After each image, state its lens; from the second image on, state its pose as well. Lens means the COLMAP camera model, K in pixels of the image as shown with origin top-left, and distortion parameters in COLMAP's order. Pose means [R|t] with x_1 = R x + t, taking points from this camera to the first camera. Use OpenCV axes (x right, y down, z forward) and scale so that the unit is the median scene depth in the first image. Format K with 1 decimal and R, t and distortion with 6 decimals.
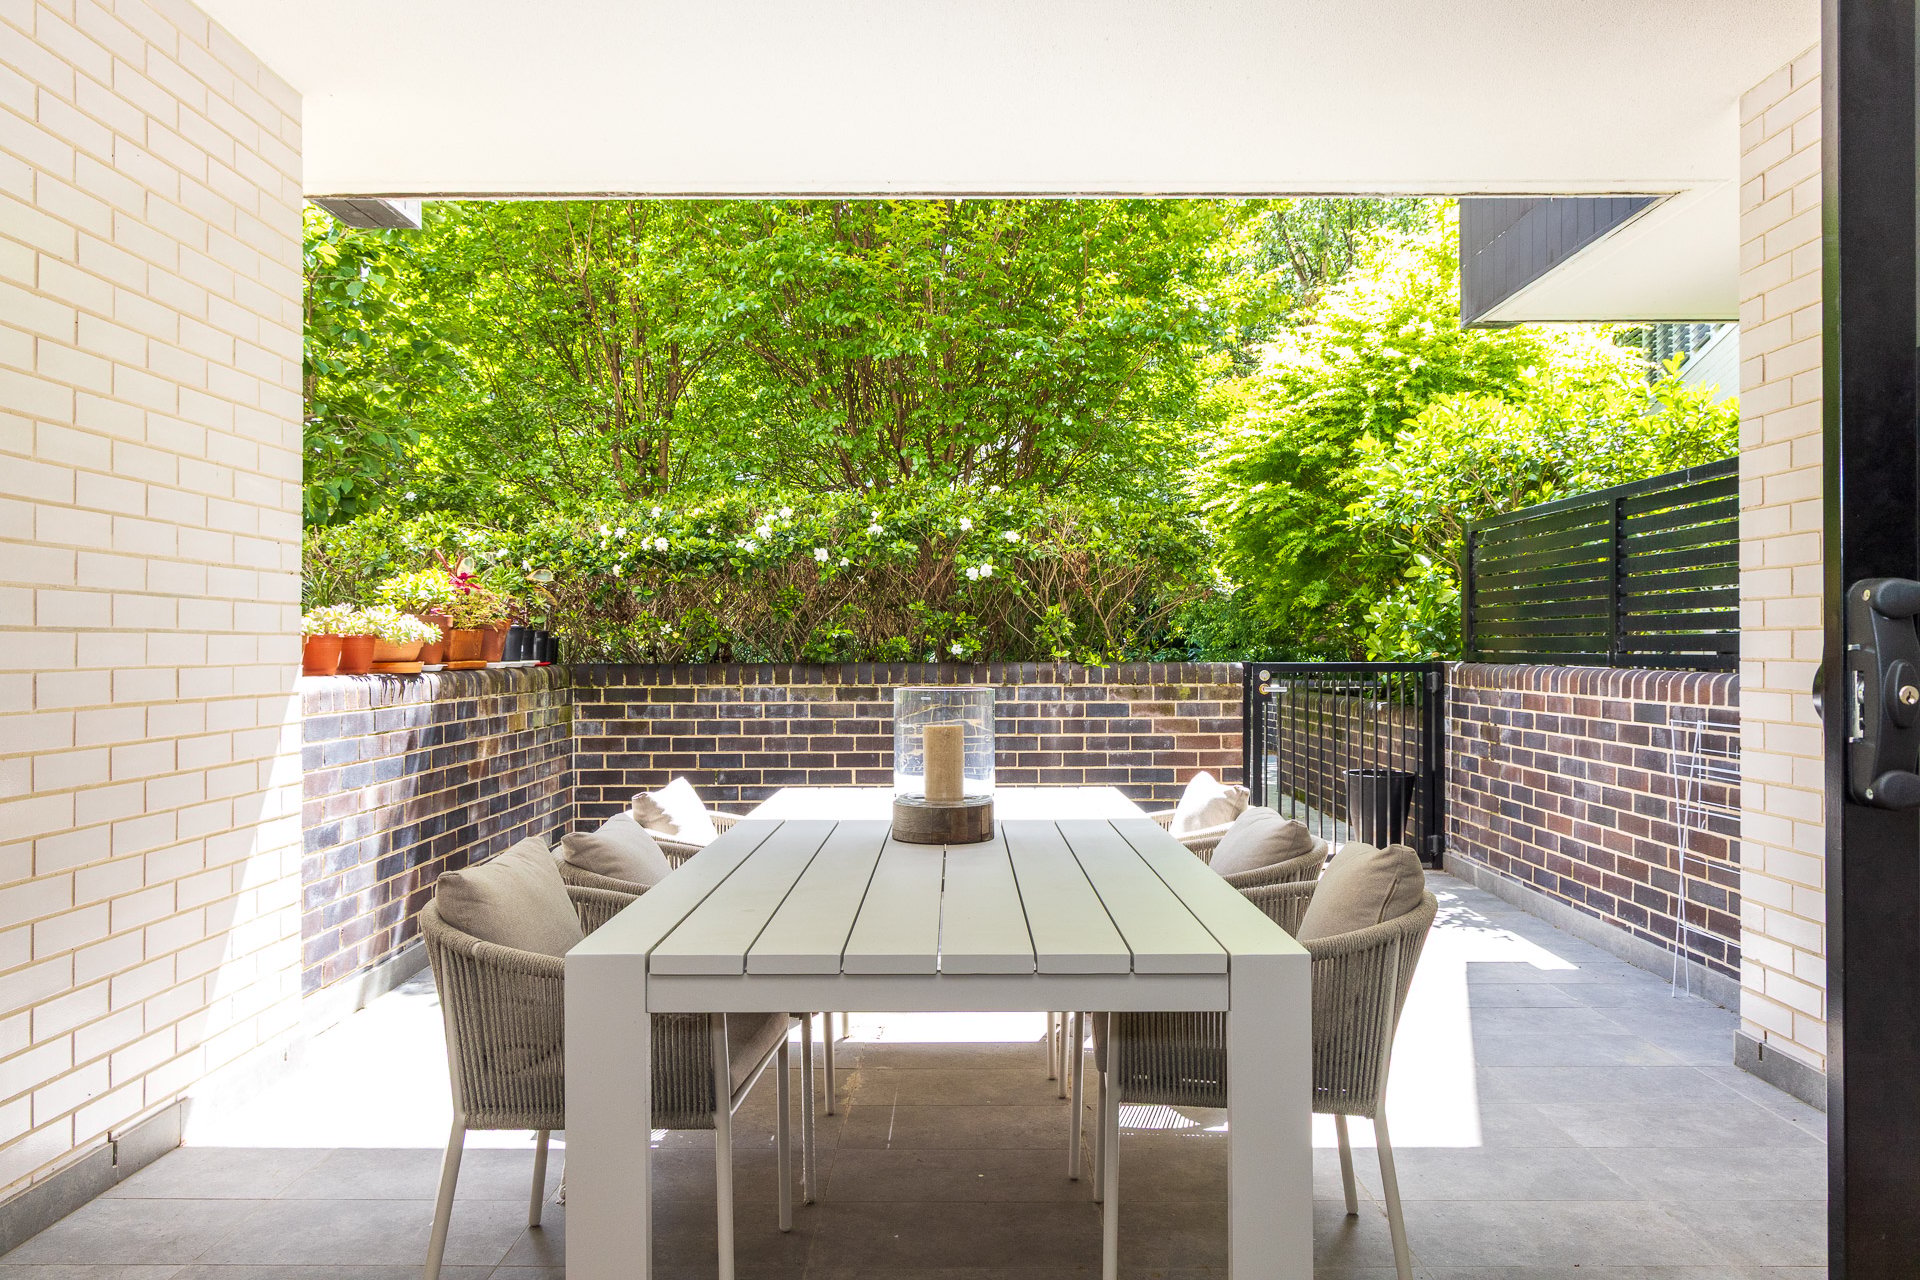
lens RADIAL K [[1279.6, 0, 960.0], [0, 1279.6, 640.0], [0, 0, 1]] dist [0.002356, -0.003777]
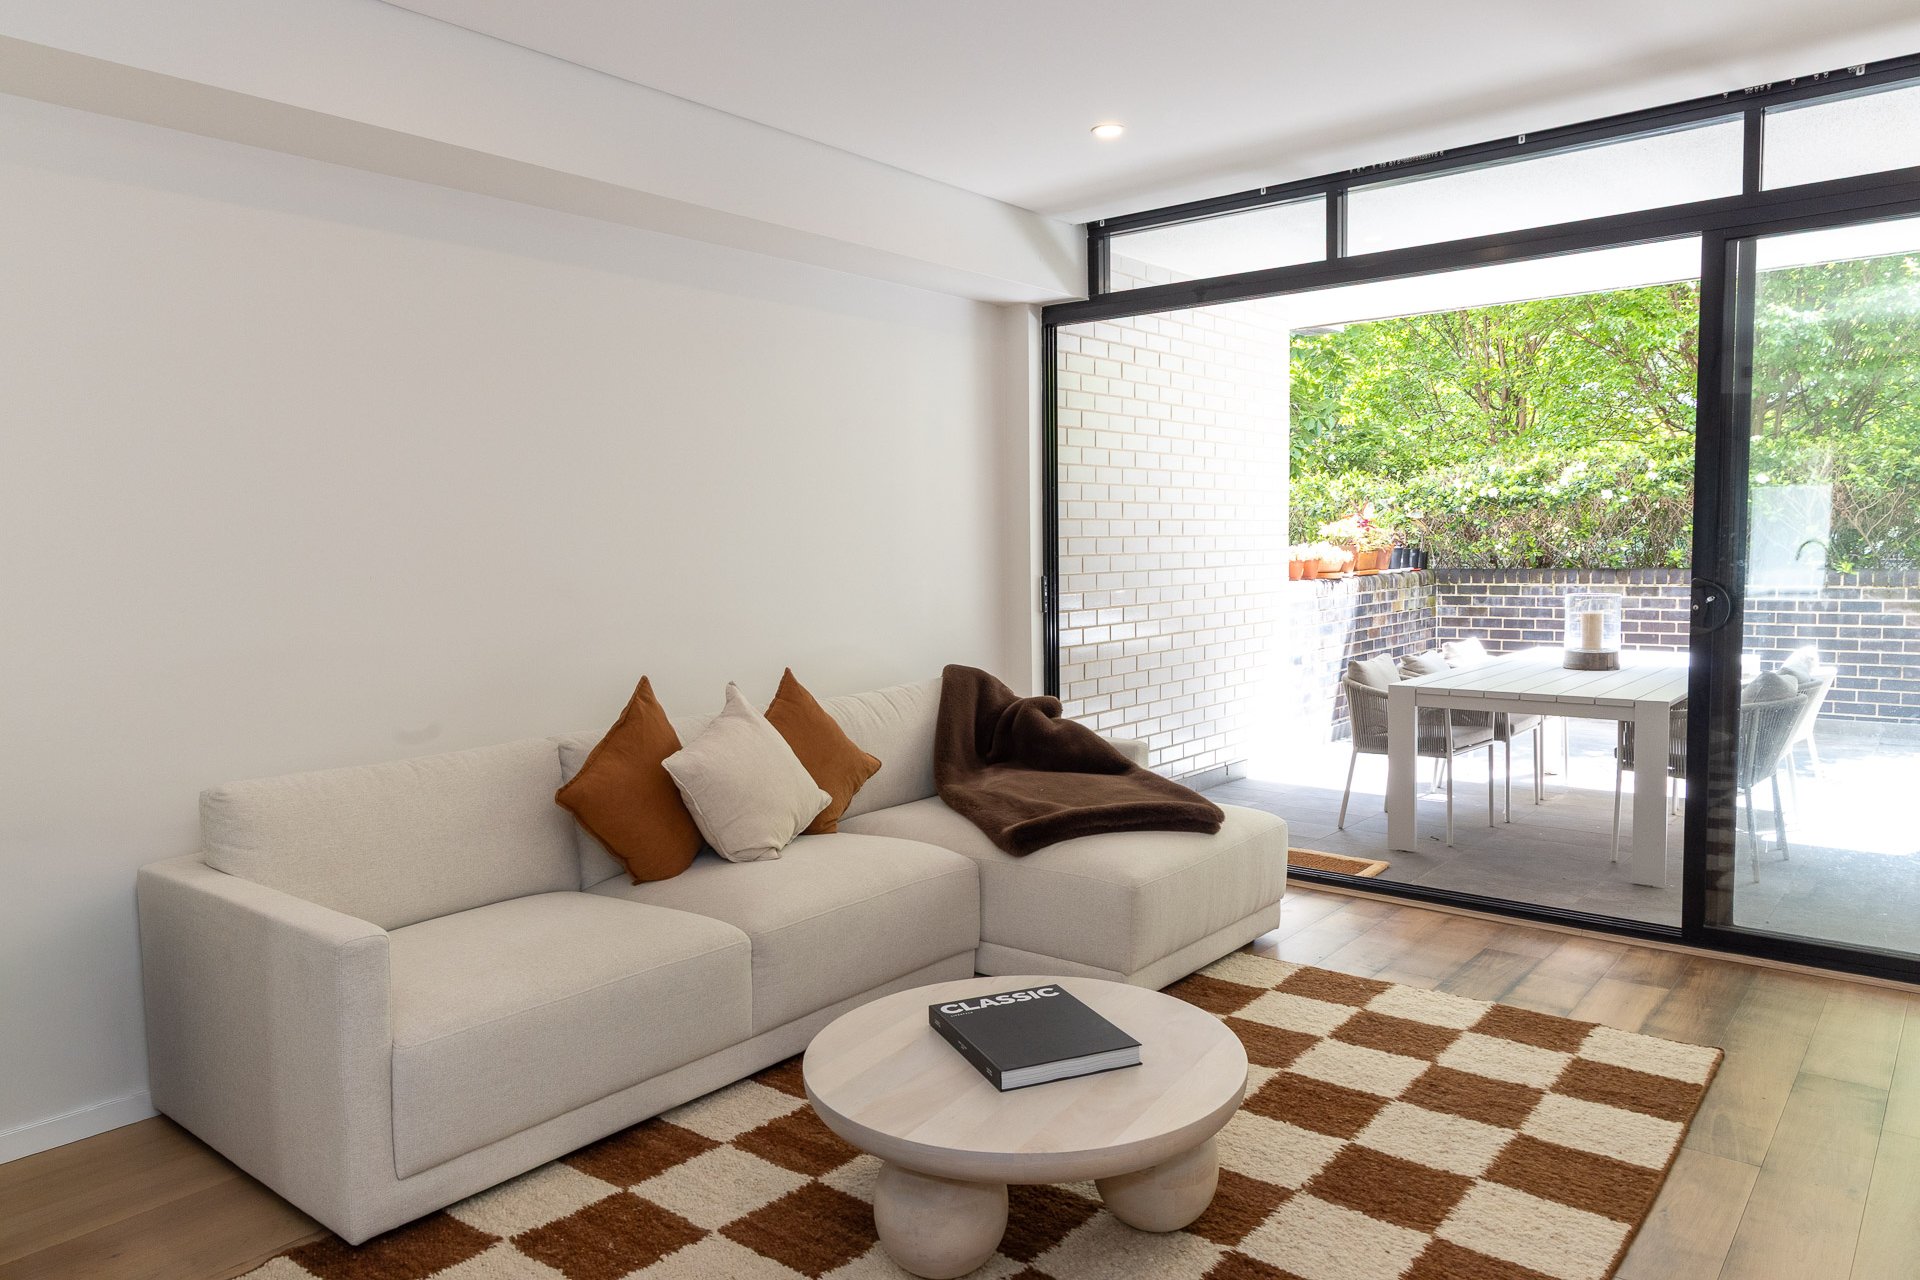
lens RADIAL K [[1279.6, 0, 960.0], [0, 1279.6, 640.0], [0, 0, 1]] dist [0.002356, -0.003777]
pose [[0.773626, 0.038244, -0.632487, 0.230211], [0.020049, 0.996200, 0.084759, -0.038174], [0.633325, -0.078252, 0.769920, -0.552642]]
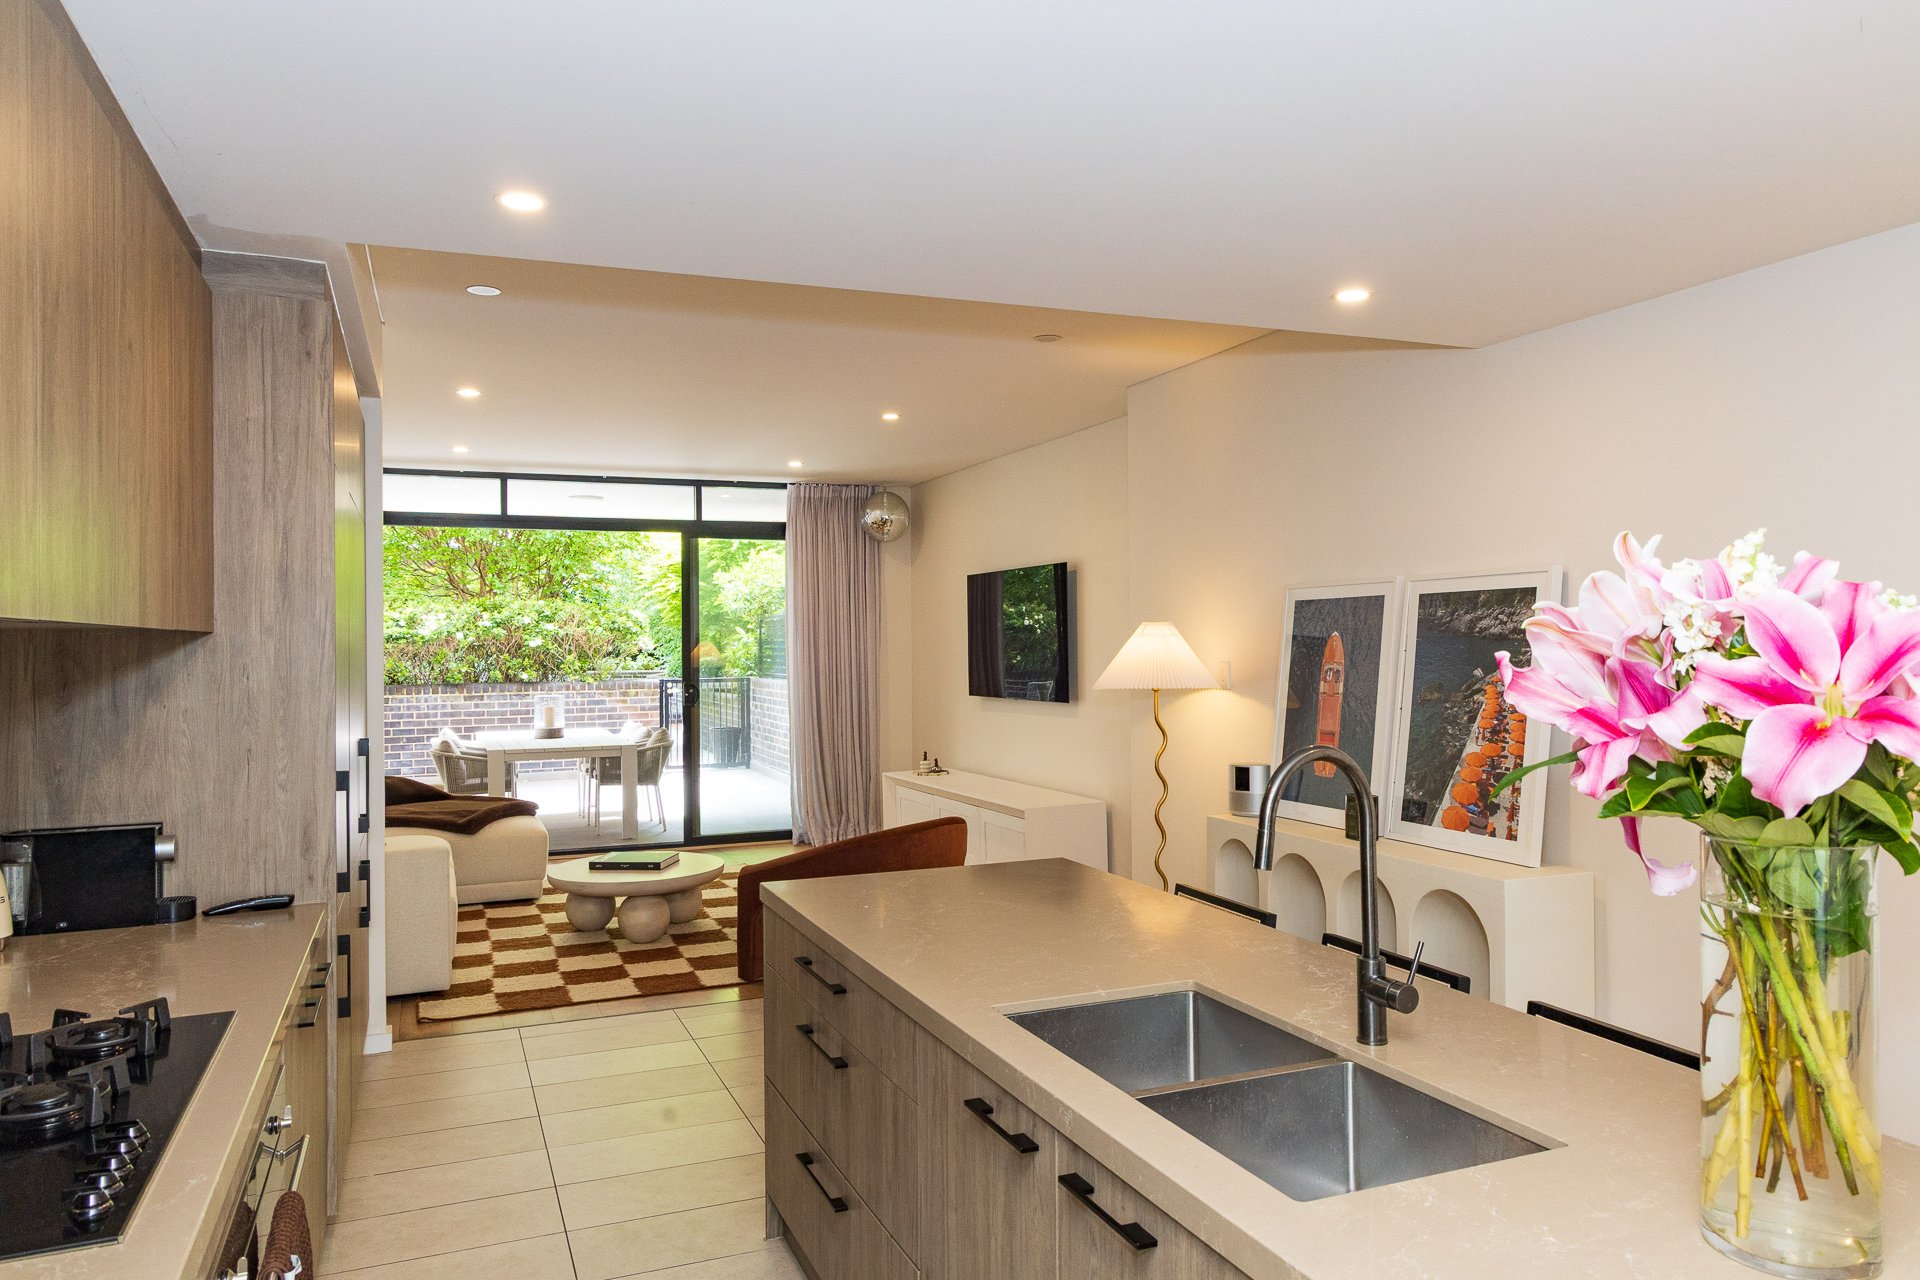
lens RADIAL K [[1283.4, 0, 960.0], [0, 1283.4, 640.0], [0, 0, 1]] dist [0.005946, -0.000585]
pose [[0.924376, -0.008022, 0.381399, -0.147307], [0.006623, 0.999966, 0.004981, -0.059293], [-0.381426, -0.002078, 0.924397, -1.271677]]
